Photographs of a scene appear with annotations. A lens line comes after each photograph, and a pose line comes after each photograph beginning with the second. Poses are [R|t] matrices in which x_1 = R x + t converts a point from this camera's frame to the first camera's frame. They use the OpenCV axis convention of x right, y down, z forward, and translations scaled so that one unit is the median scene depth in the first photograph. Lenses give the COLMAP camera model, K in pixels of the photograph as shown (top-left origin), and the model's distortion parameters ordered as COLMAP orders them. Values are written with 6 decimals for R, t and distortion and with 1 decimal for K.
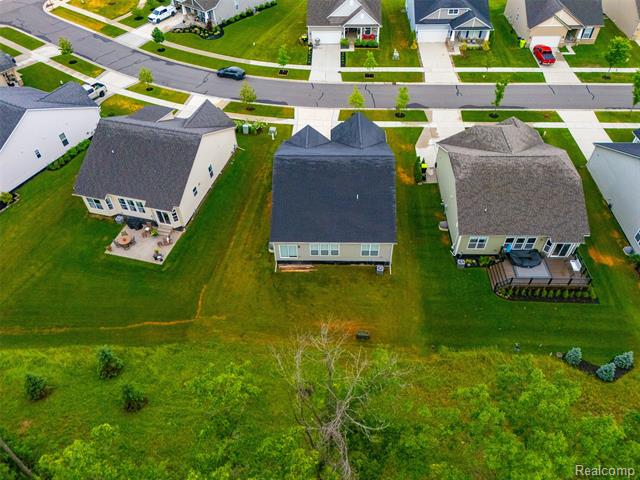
lens RADIAL K [[470.3, 0, 320.0], [0, 470.3, 240.0], [0, 0, 1]] dist [0.065413, -0.062335]
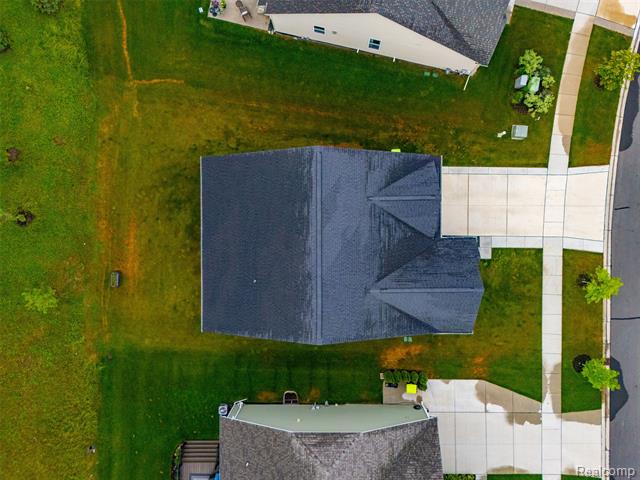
lens RADIAL K [[470.3, 0, 320.0], [0, 470.3, 240.0], [0, 0, 1]] dist [0.065413, -0.062335]
pose [[0.031247, 0.999254, 0.022700, 0.007397], [-0.710995, 0.006259, 0.703169, -0.473497], [0.702502, -0.038112, 0.710660, 0.447311]]
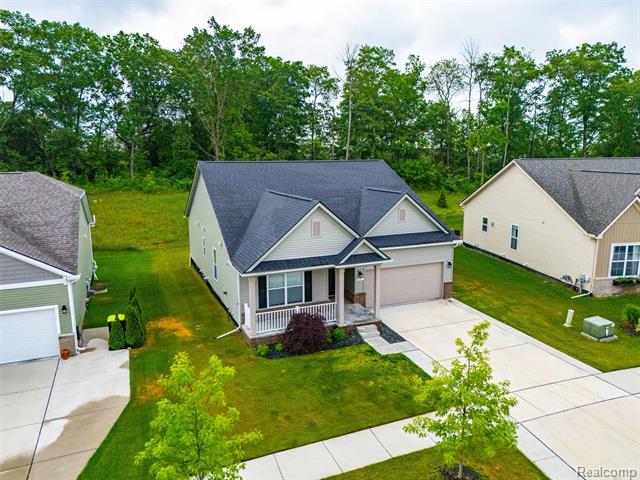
lens RADIAL K [[470.3, 0, 320.0], [0, 470.3, 240.0], [0, 0, 1]] dist [0.065413, -0.062335]
pose [[-0.911883, 0.090455, -0.400359, 0.203130], [-0.288351, 0.552983, 0.781705, -0.479915], [0.292102, 0.828268, -0.478173, 1.085886]]
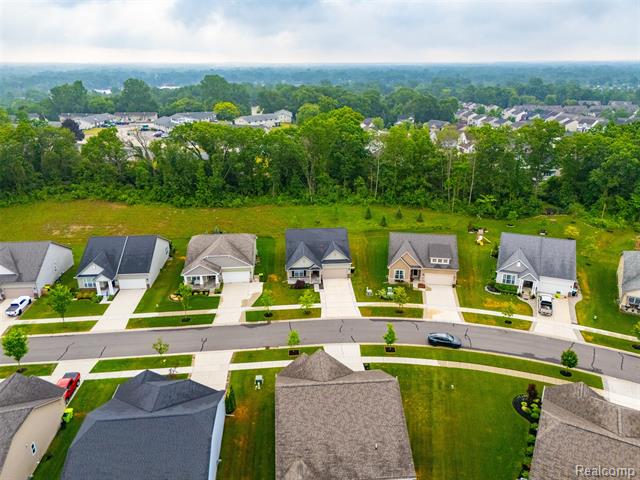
lens RADIAL K [[470.3, 0, 320.0], [0, 470.3, 240.0], [0, 0, 1]] dist [0.065413, -0.062335]
pose [[-0.994114, 0.052676, -0.094673, 0.156041], [-0.067391, 0.383564, 0.921052, -1.524015], [0.084831, 0.922011, -0.377756, 1.390922]]
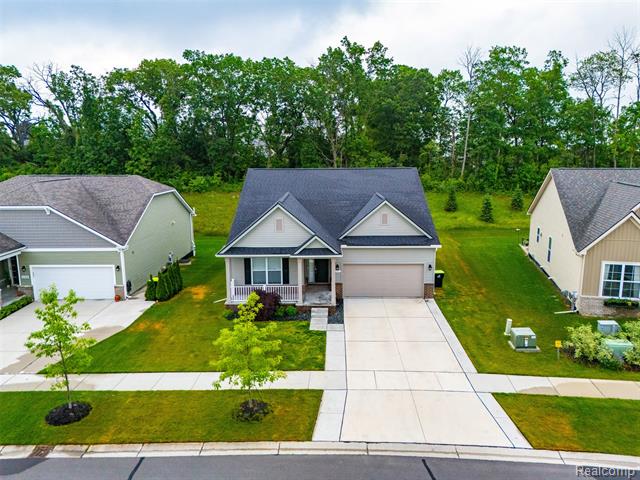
lens RADIAL K [[470.3, 0, 320.0], [0, 470.3, 240.0], [0, 0, 1]] dist [0.065413, -0.062335]
pose [[-0.999803, 0.019217, -0.005017, 0.042302], [0.006197, 0.541838, 0.840460, -0.565708], [0.018870, 0.840263, -0.541850, 1.156446]]
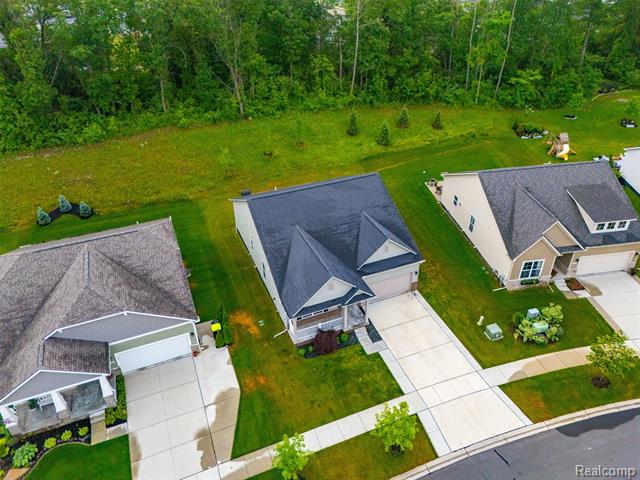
lens RADIAL K [[470.3, 0, 320.0], [0, 470.3, 240.0], [0, 0, 1]] dist [0.065413, -0.062335]
pose [[-0.915330, 0.247863, -0.317388, 0.245824], [-0.272475, 0.199148, 0.941327, -0.748875], [0.296528, 0.948105, -0.114750, 0.931938]]
